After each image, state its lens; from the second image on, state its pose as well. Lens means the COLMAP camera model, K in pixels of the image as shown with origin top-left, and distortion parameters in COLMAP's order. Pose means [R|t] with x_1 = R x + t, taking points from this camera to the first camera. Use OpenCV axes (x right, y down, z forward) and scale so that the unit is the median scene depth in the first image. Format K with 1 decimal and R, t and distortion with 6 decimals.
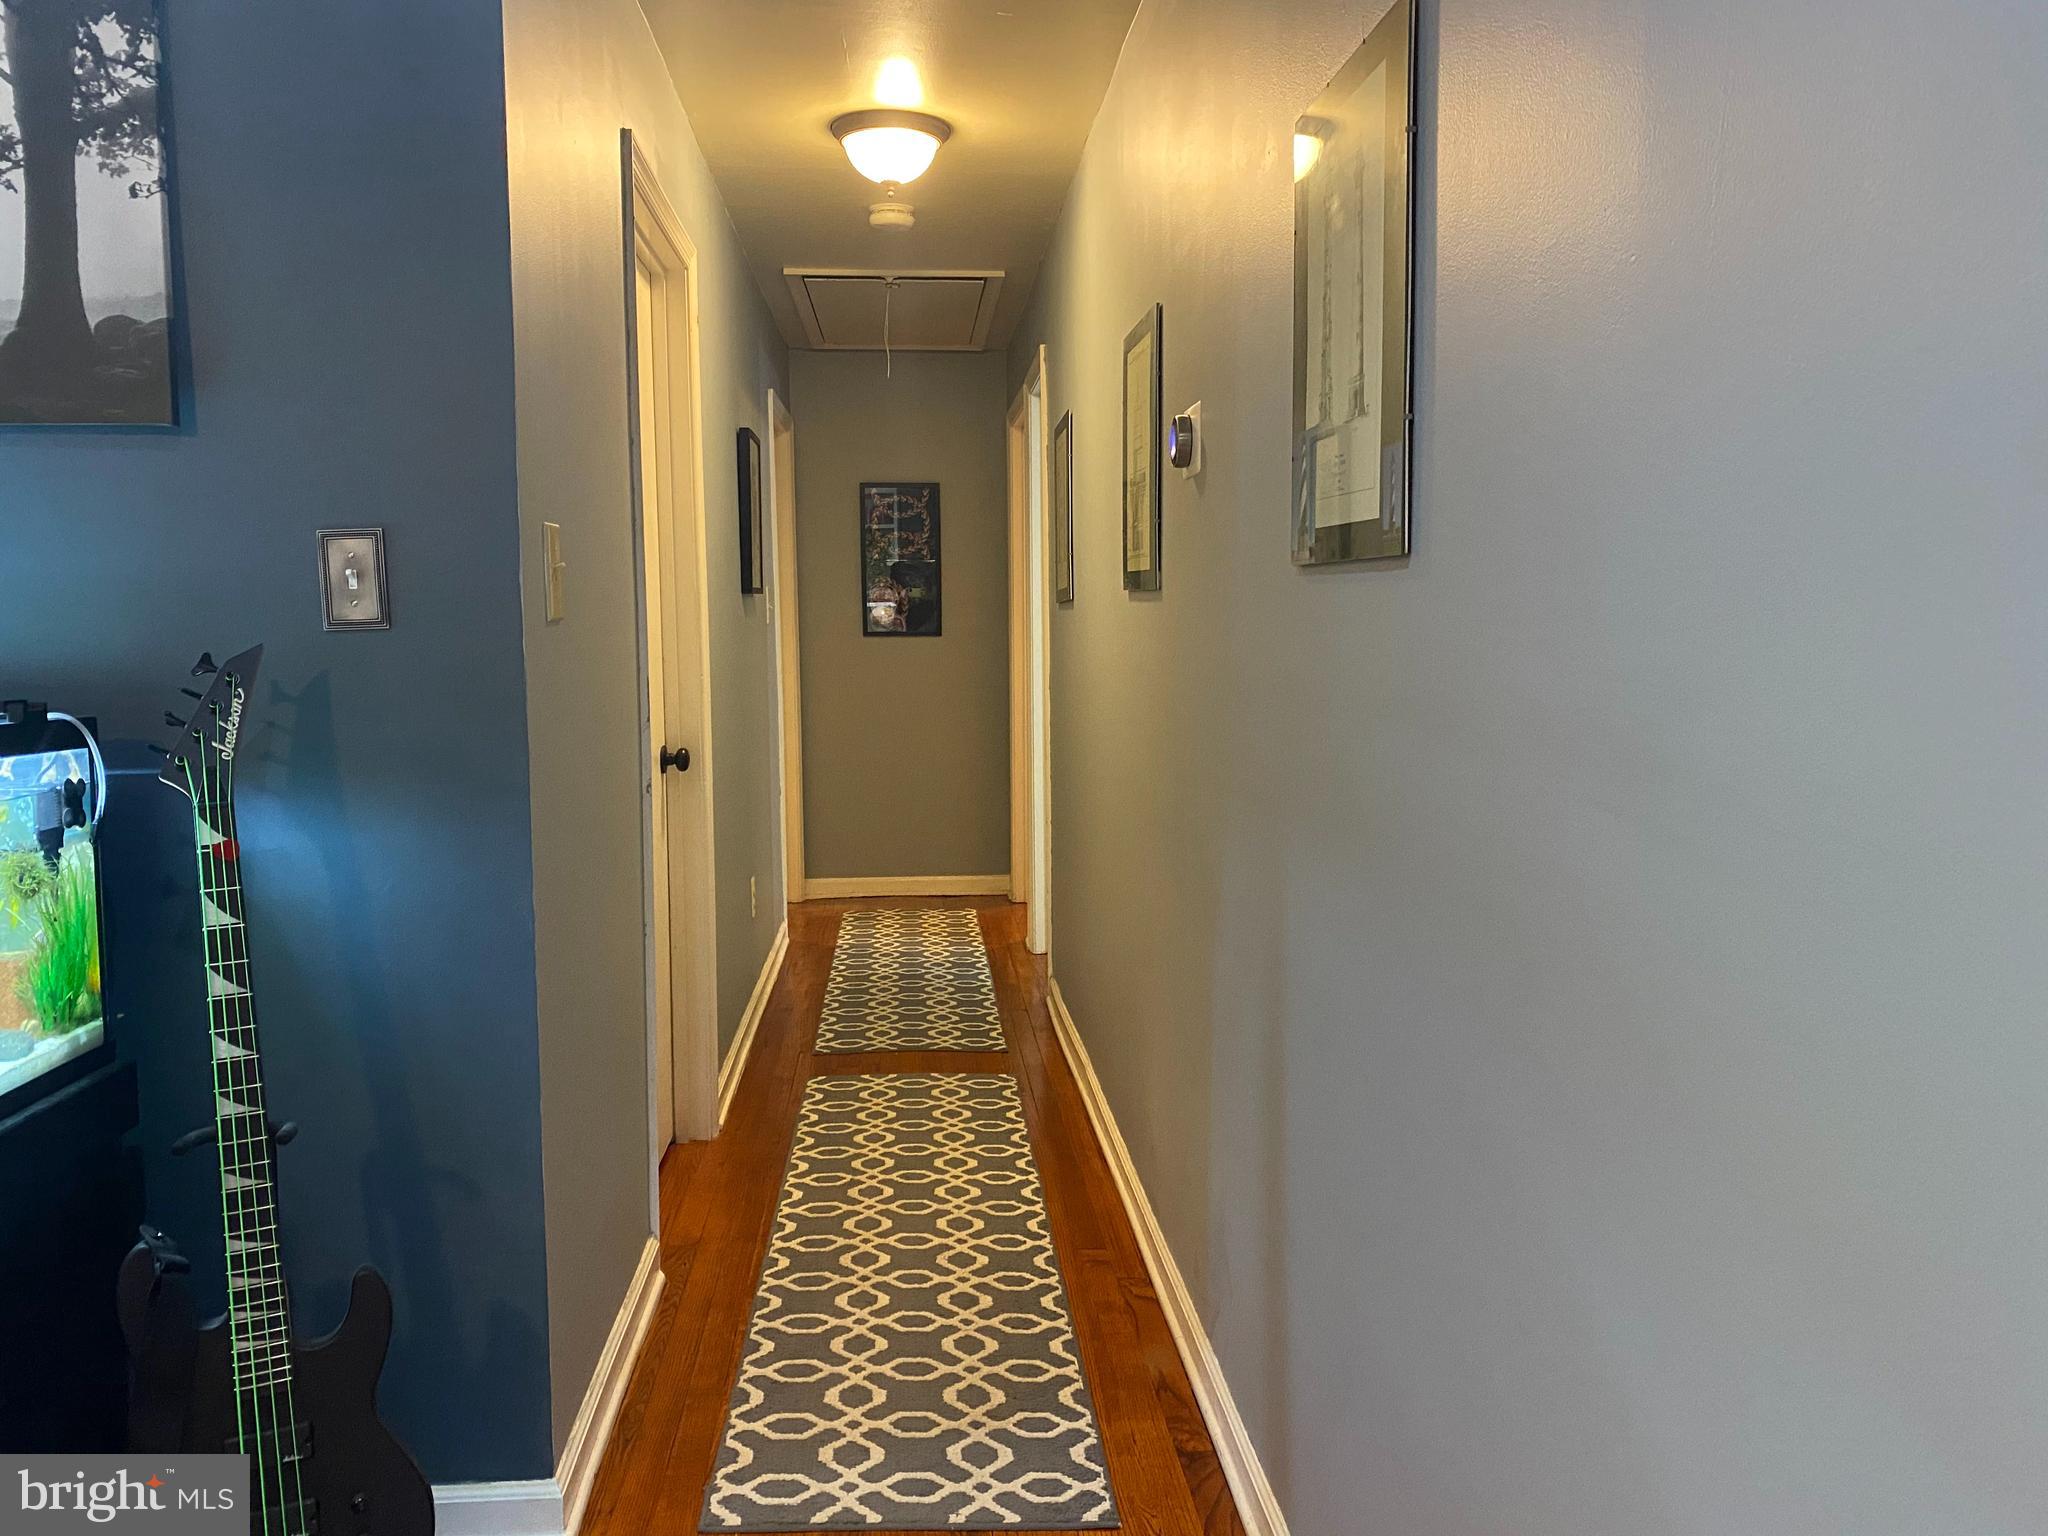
lens RADIAL K [[1559.6, 0, 1018.0], [0, 1559.6, 763.4], [0, 0, 1]] dist [0.051198, -0.061506]
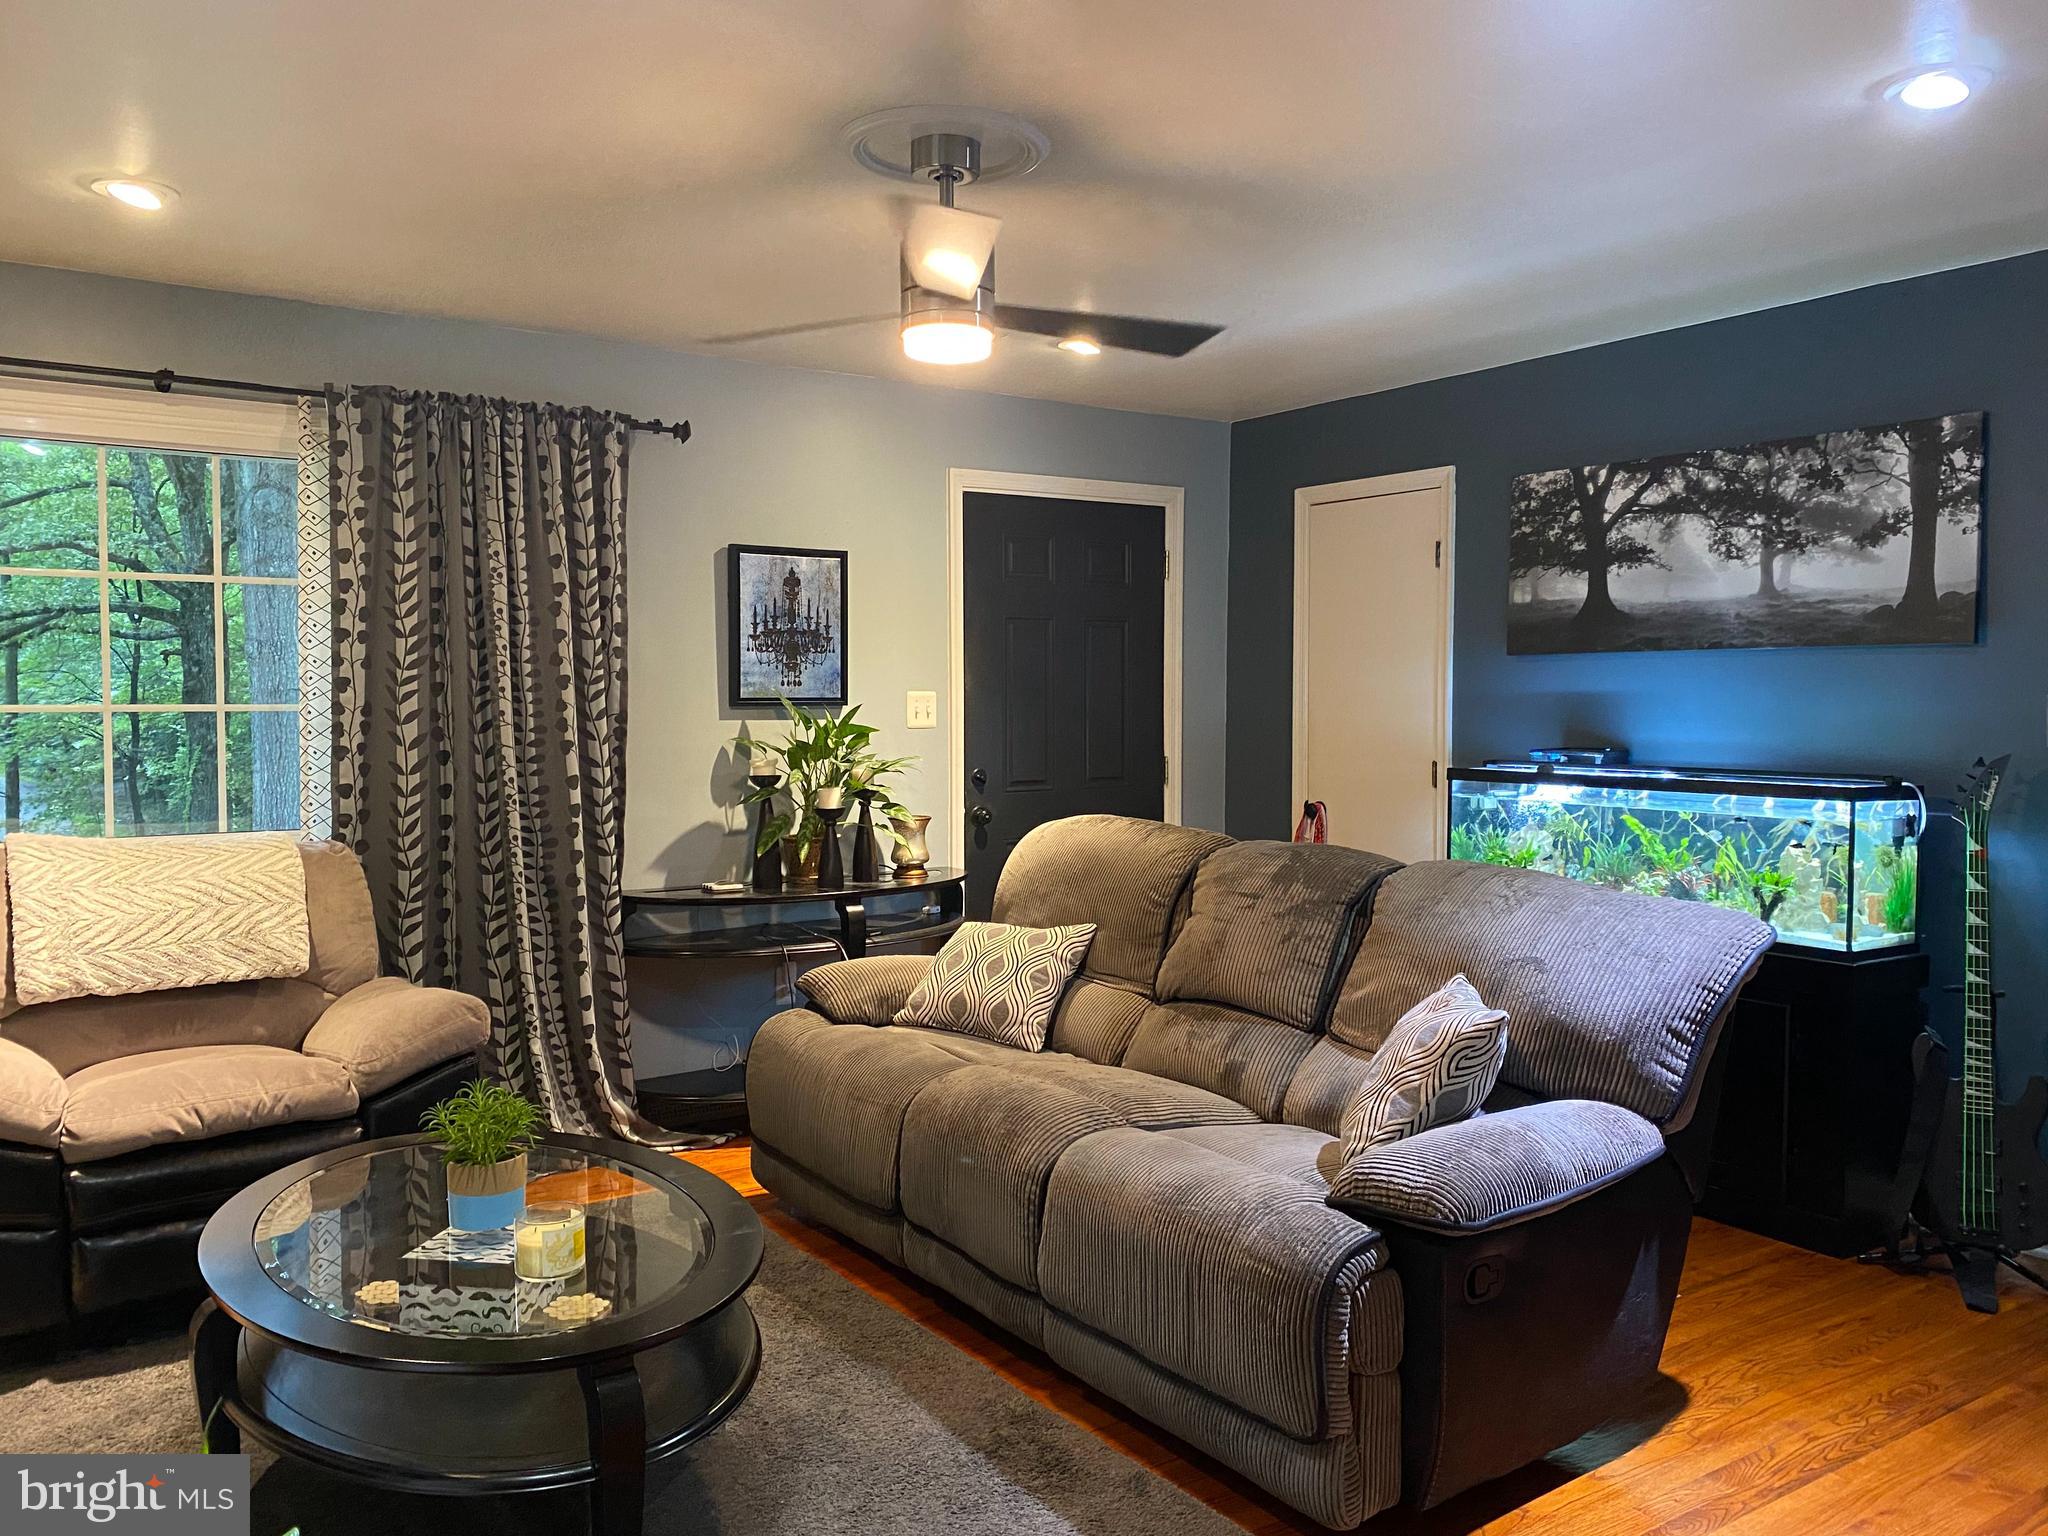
lens RADIAL K [[1559.6, 0, 1024.8], [0, 1559.6, 761.9], [0, 0, 1]] dist [0.051198, -0.061506]
pose [[0.499019, 0.047497, -0.865288, 0.627150], [-0.079405, 0.996802, 0.008923, 0.015765], [0.862945, 0.064256, 0.501195, -1.080423]]
